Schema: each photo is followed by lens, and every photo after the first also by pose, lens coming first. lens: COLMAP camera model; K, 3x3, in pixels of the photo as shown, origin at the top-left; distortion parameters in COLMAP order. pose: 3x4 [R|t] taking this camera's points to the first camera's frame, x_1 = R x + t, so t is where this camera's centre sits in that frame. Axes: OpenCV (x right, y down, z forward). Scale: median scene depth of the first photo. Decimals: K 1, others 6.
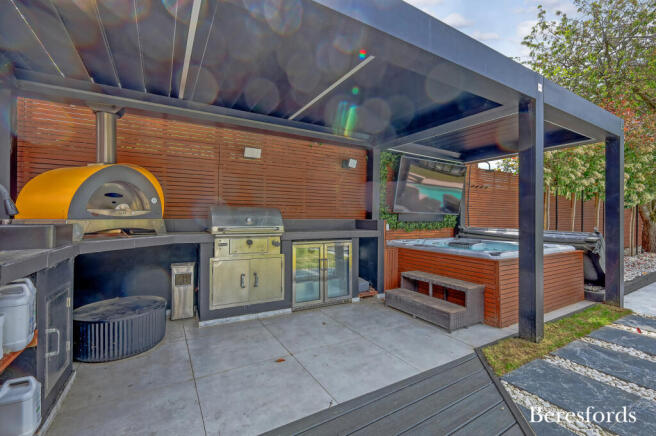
lens RADIAL K [[284.6, 0, 331.5], [0, 284.6, 217.6], [0, 0, 1]] dist [0.002333, 0.000154]
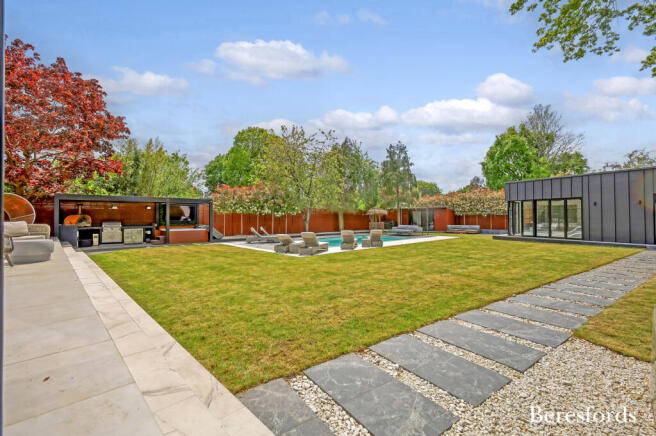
lens RADIAL K [[284.6, 0, 328.8], [0, 284.6, 216.4], [0, 0, 1]] dist [0.002333, 0.000154]
pose [[0.983452, -0.003210, 0.181143, 2.270527], [0.005851, 0.999884, -0.014050, -0.024138], [-0.181077, 0.014878, 0.983356, -4.073535]]
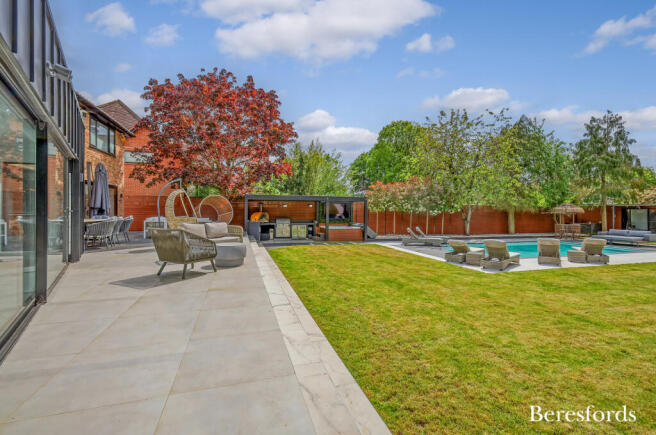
lens RADIAL K [[284.6, 0, 328.4], [0, 284.6, 216.2], [0, 0, 1]] dist [0.002333, 0.000154]
pose [[0.957072, 0.013077, -0.289554, 1.934289], [-0.012549, 0.999914, 0.003680, -0.091180], [0.289577, 0.000111, 0.957155, -3.599055]]
